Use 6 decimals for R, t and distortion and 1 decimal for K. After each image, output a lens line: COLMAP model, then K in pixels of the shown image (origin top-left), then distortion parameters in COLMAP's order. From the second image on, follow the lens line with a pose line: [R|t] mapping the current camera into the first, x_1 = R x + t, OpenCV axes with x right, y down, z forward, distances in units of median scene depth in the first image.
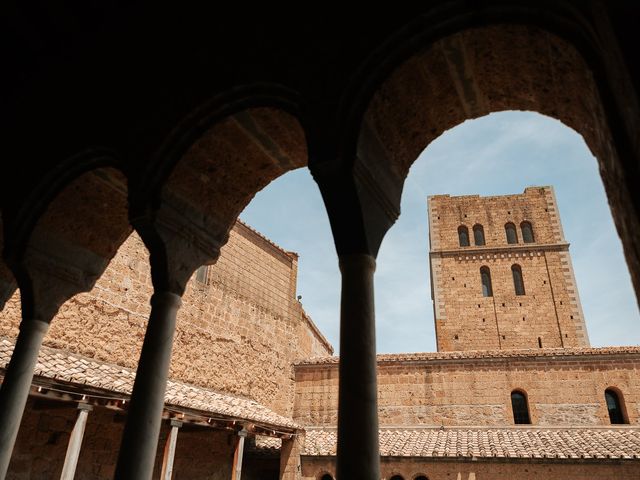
lens RADIAL K [[483.1, 0, 320.0], [0, 483.1, 240.0], [0, 0, 1]] dist [-0.001061, -0.000086]
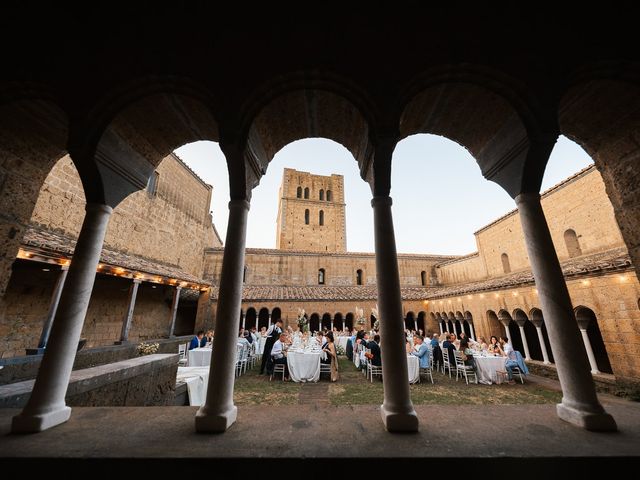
lens RADIAL K [[250.5, 0, 320.0], [0, 250.5, 240.0], [0, 0, 1]] dist [0.000349, 0.000140]
pose [[0.898821, 0.089115, 0.429161, -0.074544], [-0.169410, 0.973655, 0.152628, 0.016469], [-0.404253, -0.209890, 0.890239, 0.041471]]
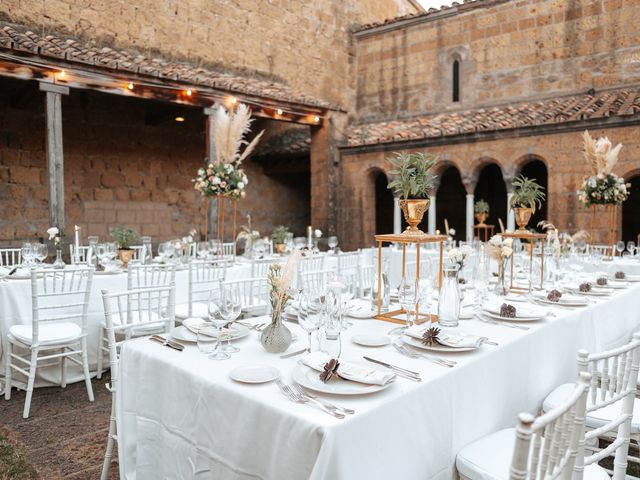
lens RADIAL K [[483.1, 0, 320.0], [0, 483.1, 240.0], [0, 0, 1]] dist [-0.001061, -0.000086]
pose [[0.947937, -0.020091, -0.317825, 0.110815], [0.175256, 0.866199, 0.467958, 0.191026], [0.265898, -0.499295, 0.824623, 0.305007]]
